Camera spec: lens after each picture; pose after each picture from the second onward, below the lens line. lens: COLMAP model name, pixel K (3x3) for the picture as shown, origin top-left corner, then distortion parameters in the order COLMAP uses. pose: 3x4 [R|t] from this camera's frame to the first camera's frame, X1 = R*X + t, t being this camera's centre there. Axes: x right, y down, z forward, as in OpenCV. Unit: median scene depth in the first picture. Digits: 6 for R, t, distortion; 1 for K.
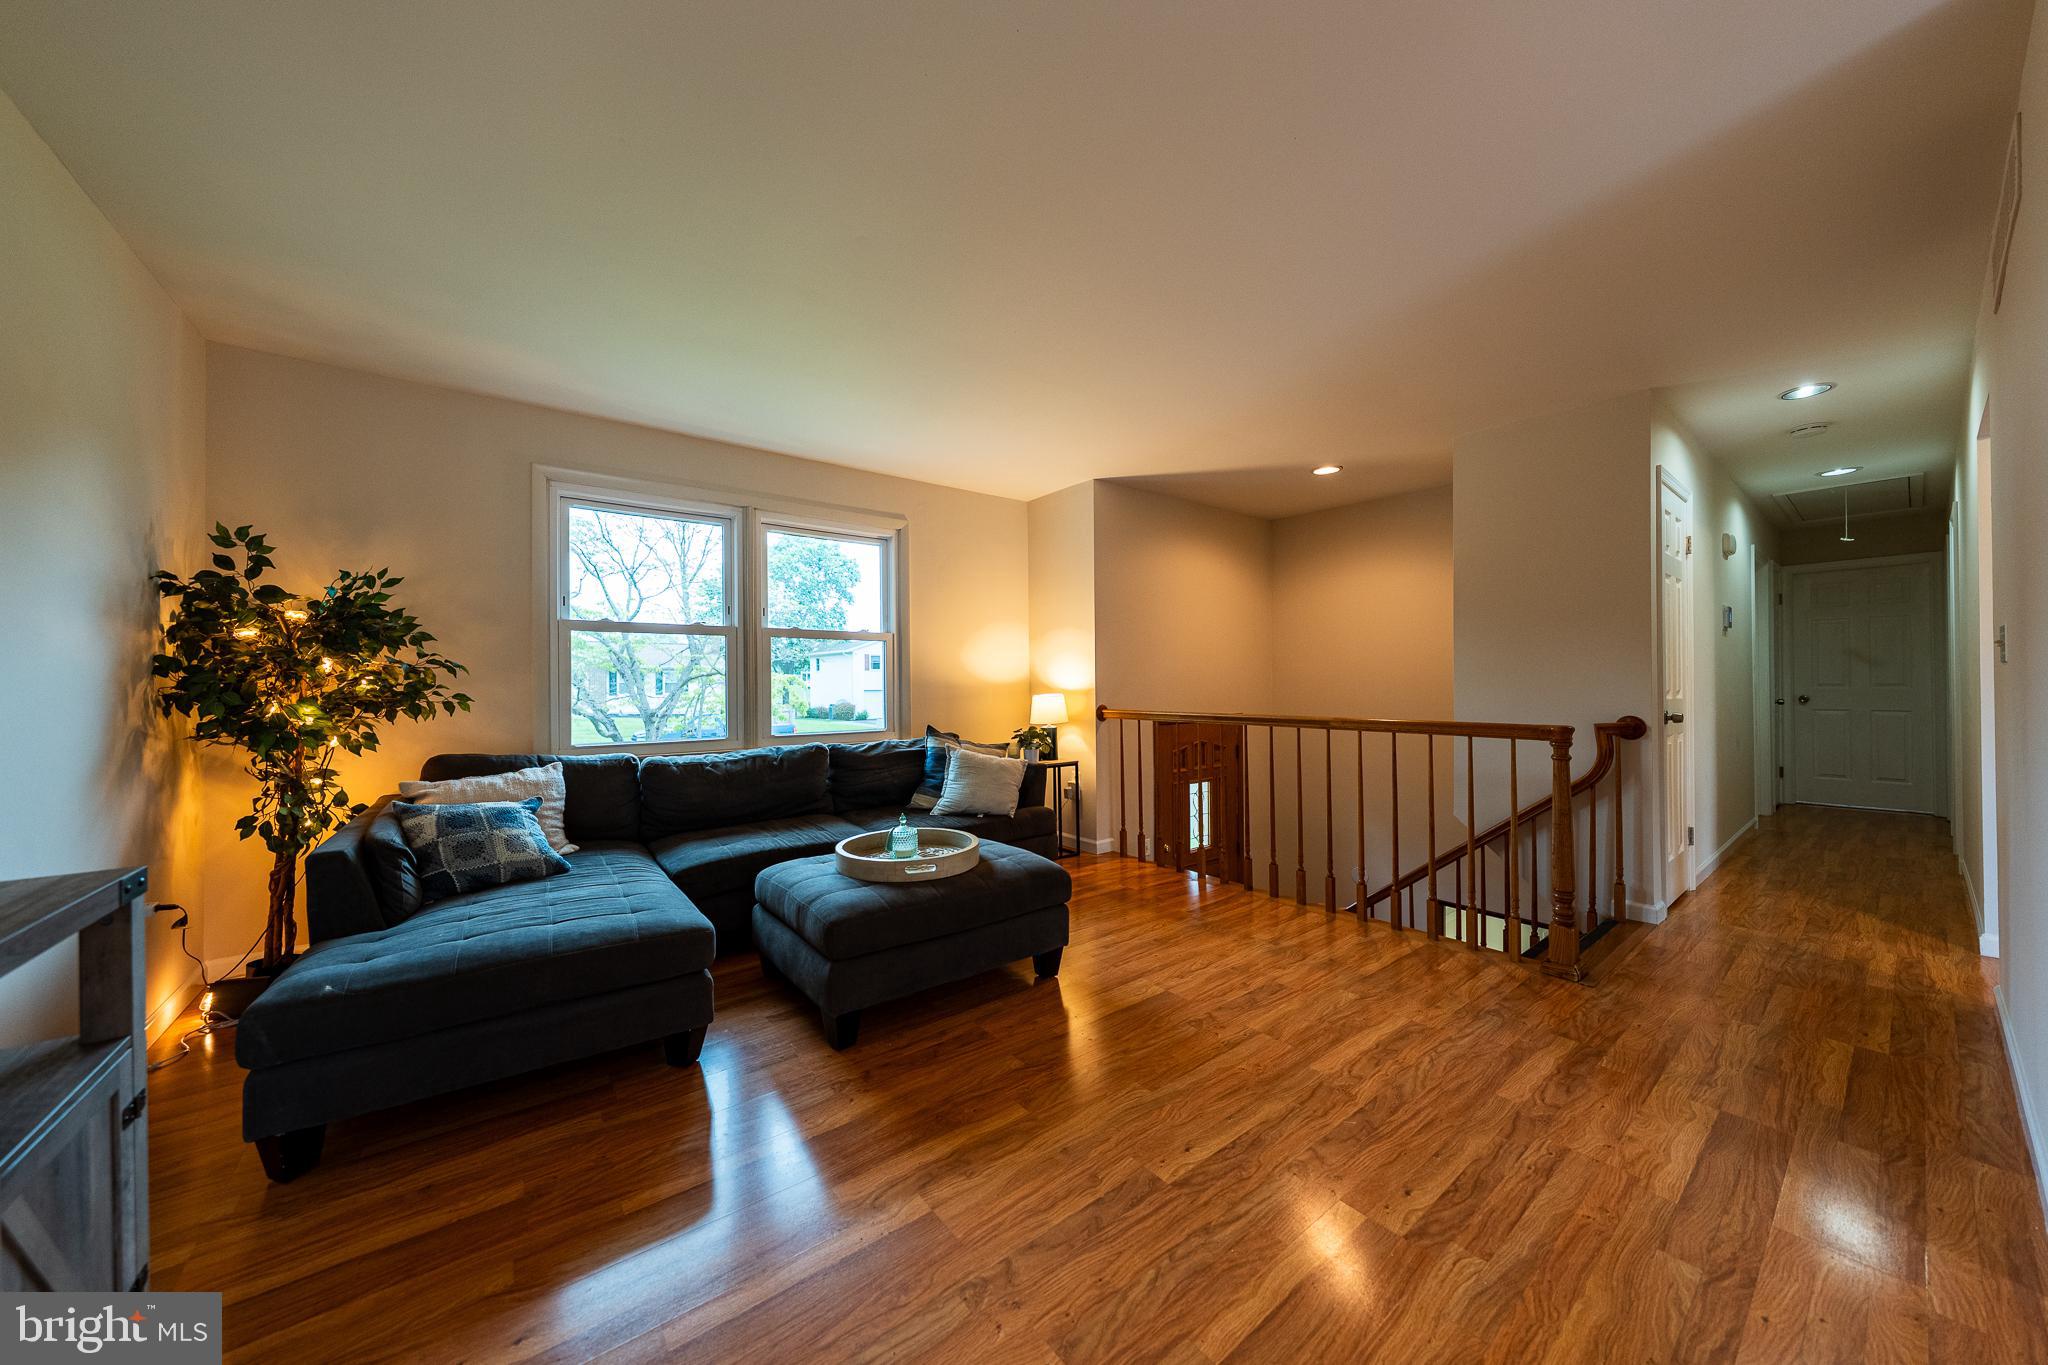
lens RADIAL K [[692.9, 0, 1012.8], [0, 692.9, 675.6], [0, 0, 1]] dist [-0.000630, 0.001071]
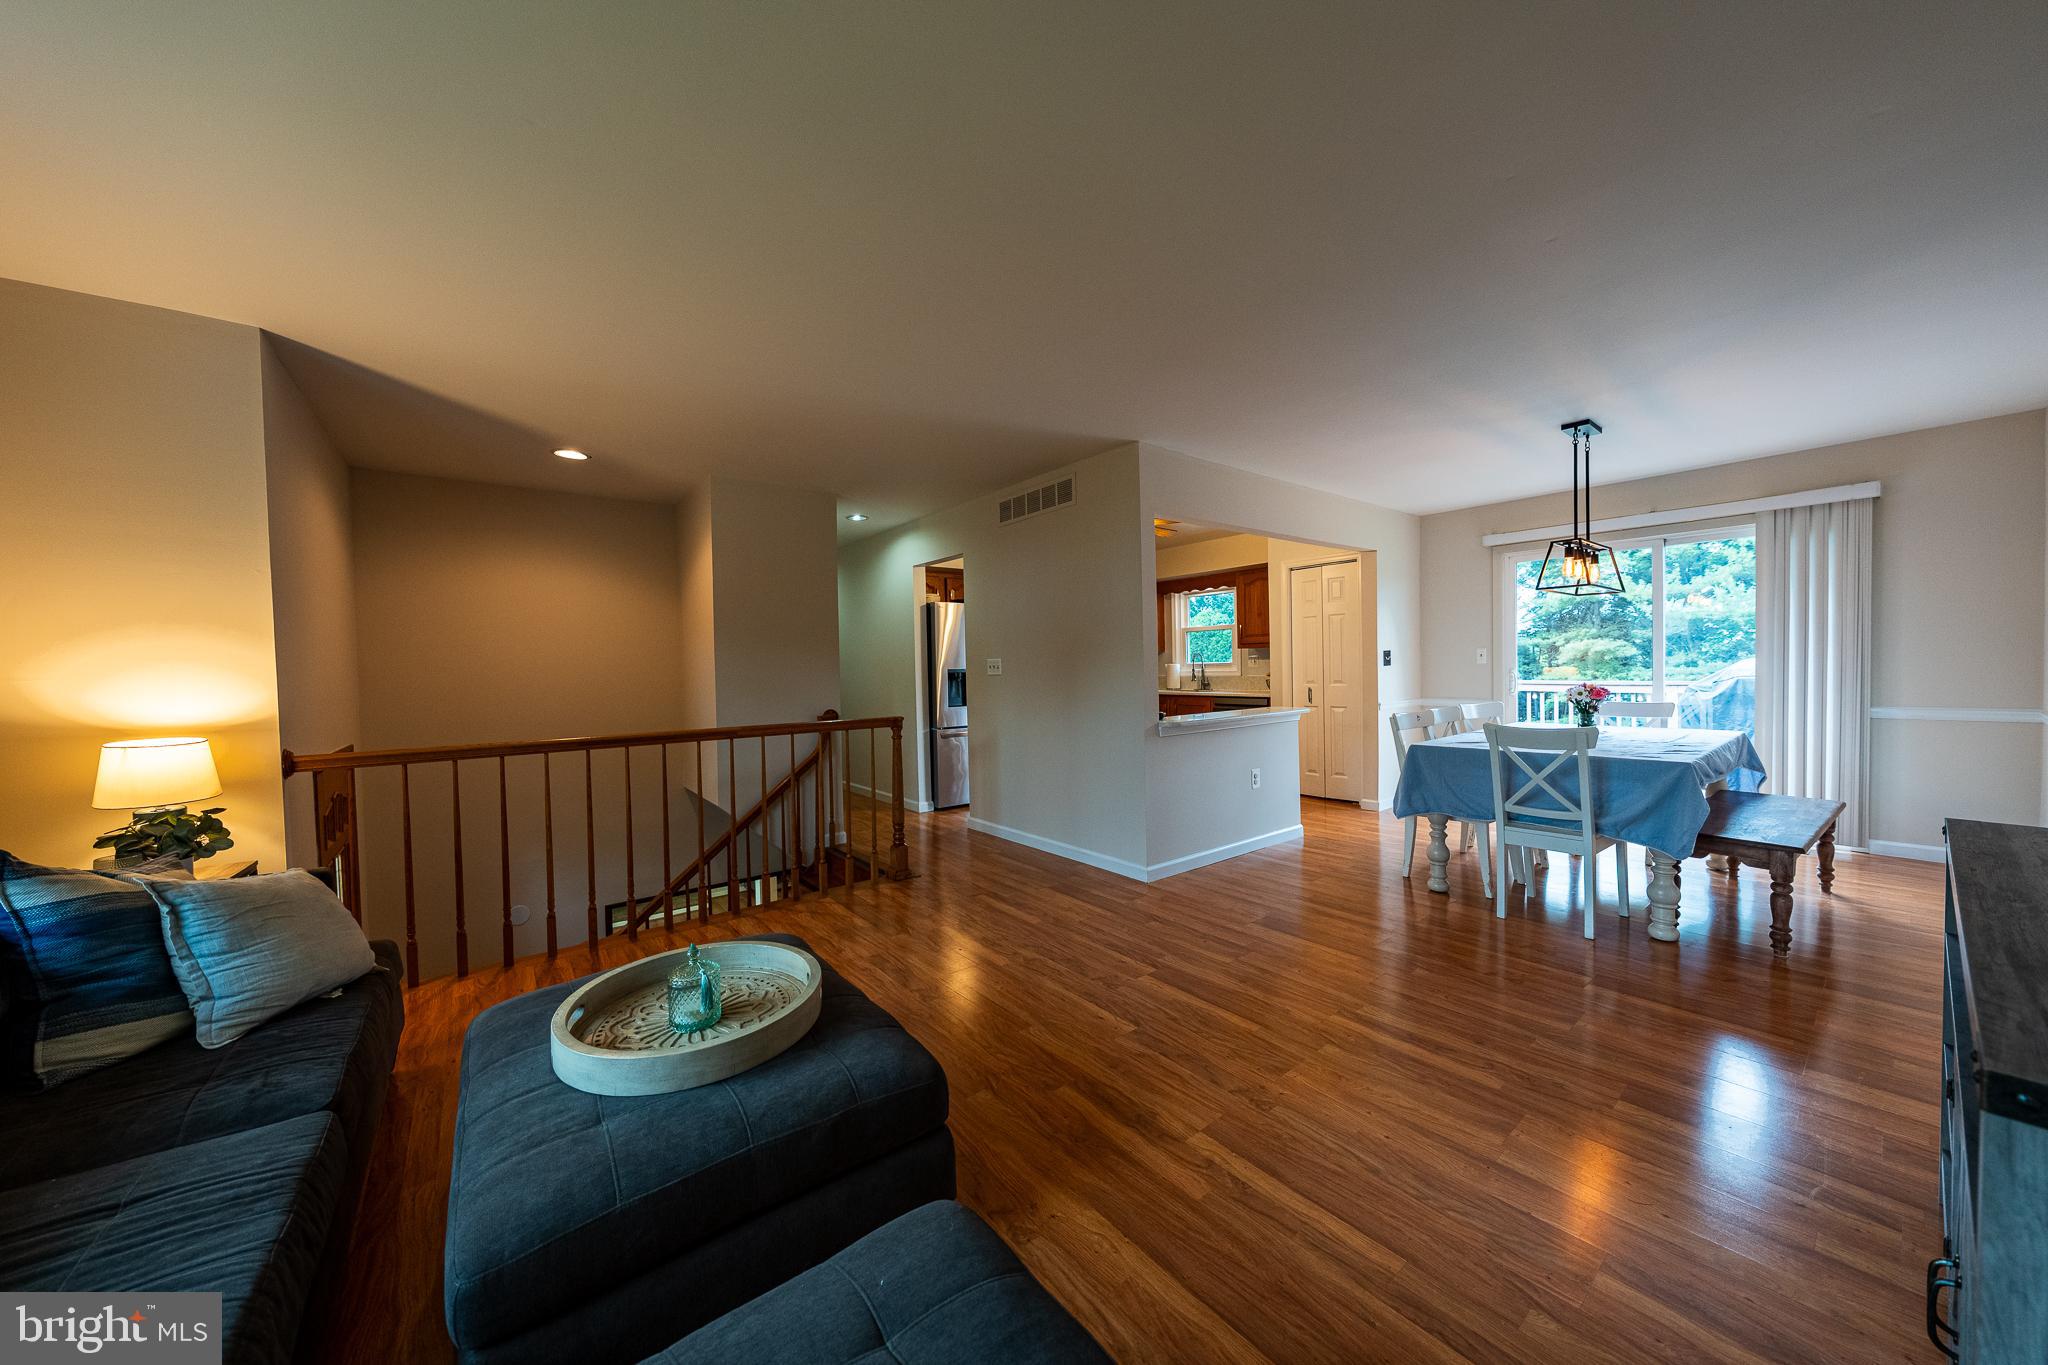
lens RADIAL K [[692.9, 0, 1024.6], [0, 692.9, 687.1], [0, 0, 1]] dist [-0.000630, 0.001071]
pose [[-0.011683, -0.018561, 0.999759, -0.684710], [0.009670, 0.999779, 0.018674, -0.019310], [-0.999885, 0.009886, -0.011501, 0.681180]]
